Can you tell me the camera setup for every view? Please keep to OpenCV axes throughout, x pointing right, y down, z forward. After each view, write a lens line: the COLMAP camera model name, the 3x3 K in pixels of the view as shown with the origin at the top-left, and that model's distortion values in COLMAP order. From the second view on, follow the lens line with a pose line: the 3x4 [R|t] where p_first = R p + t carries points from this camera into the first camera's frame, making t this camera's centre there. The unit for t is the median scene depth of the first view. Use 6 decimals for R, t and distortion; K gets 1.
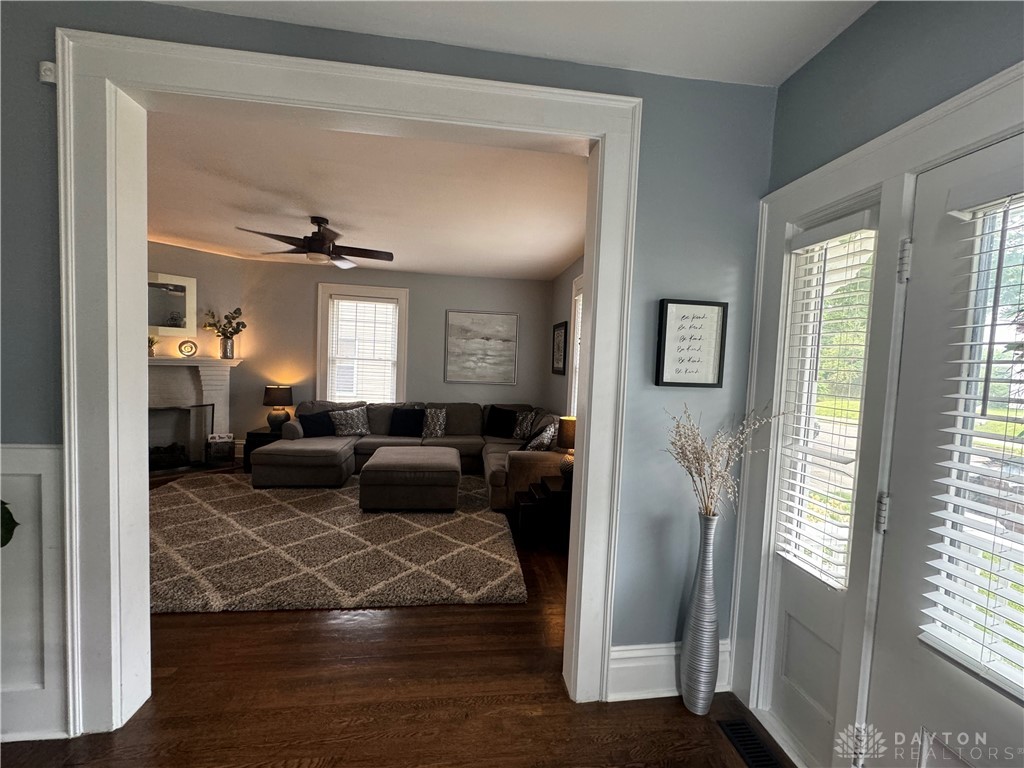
lens RADIAL K [[409.0, 0, 511.0], [0, 409.0, 385.8], [0, 0, 1]] dist [0.001480, 0.000785]
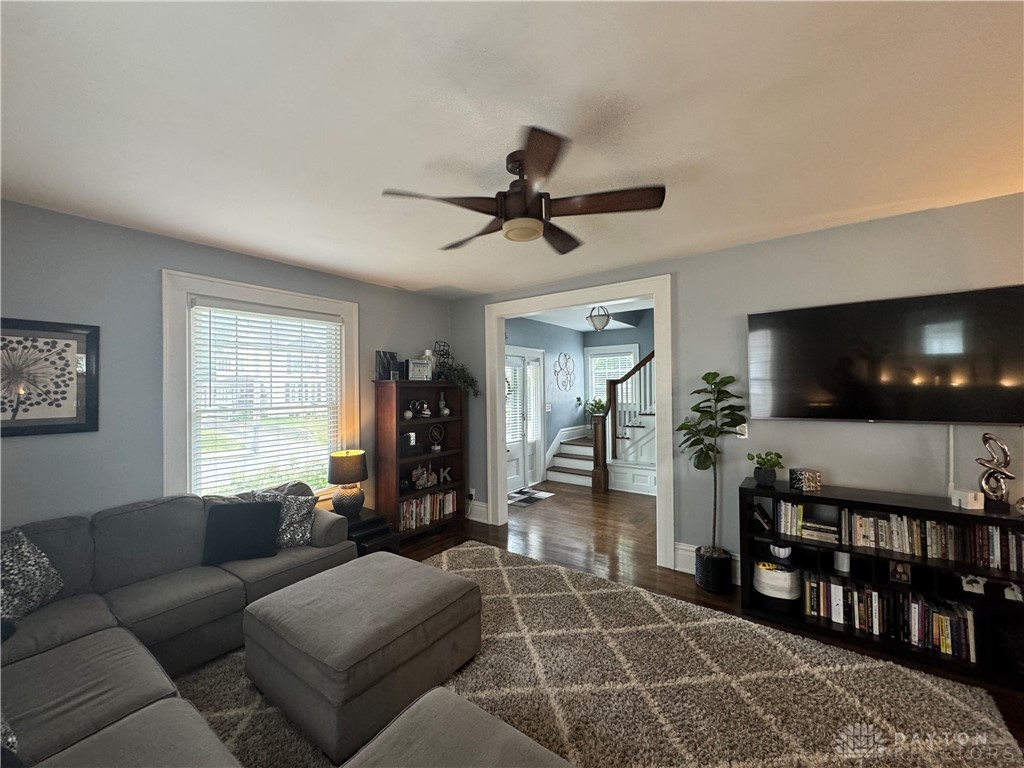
lens RADIAL K [[409.0, 0, 511.7], [0, 409.0, 382.7], [0, 0, 1]] dist [0.001480, 0.000785]
pose [[-0.723496, -0.022803, 0.689951, -0.587697], [0.020334, 0.998317, 0.054317, -0.102046], [-0.690029, 0.053328, -0.721815, 0.991087]]
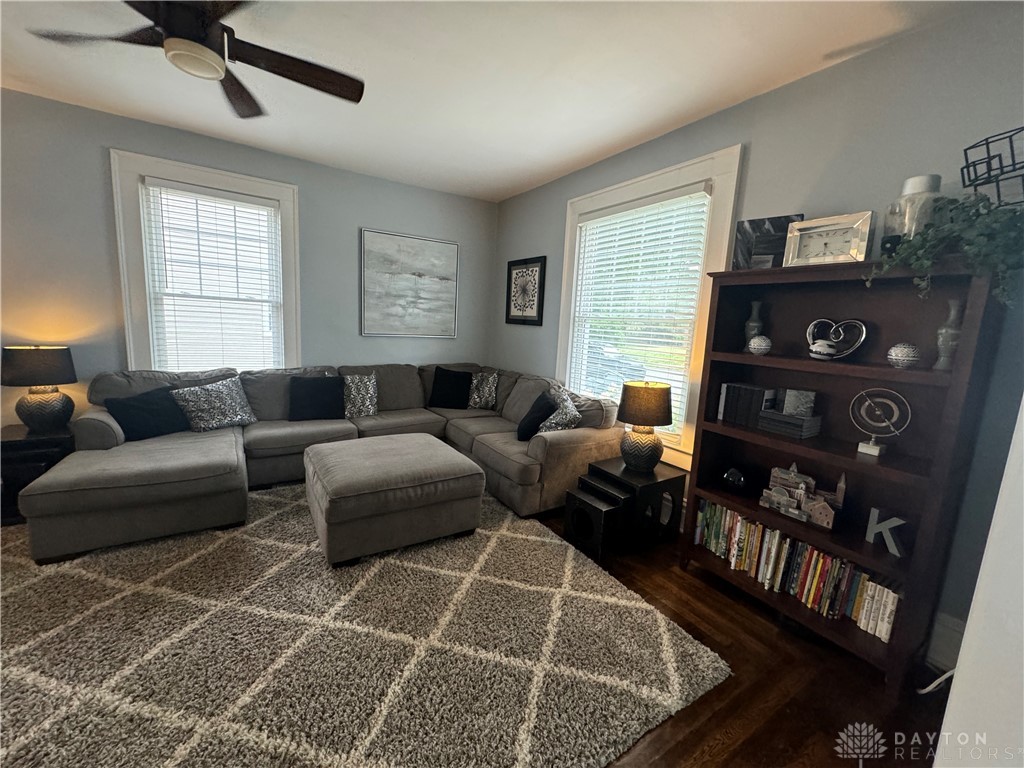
lens RADIAL K [[409.0, 0, 512.1], [0, 409.0, 383.7], [0, 0, 1]] dist [0.001480, 0.000785]
pose [[0.904637, -0.059083, 0.422067, -0.258174], [0.008629, 0.992680, 0.120464, -0.010315], [-0.426095, -0.105334, 0.898525, 0.289835]]
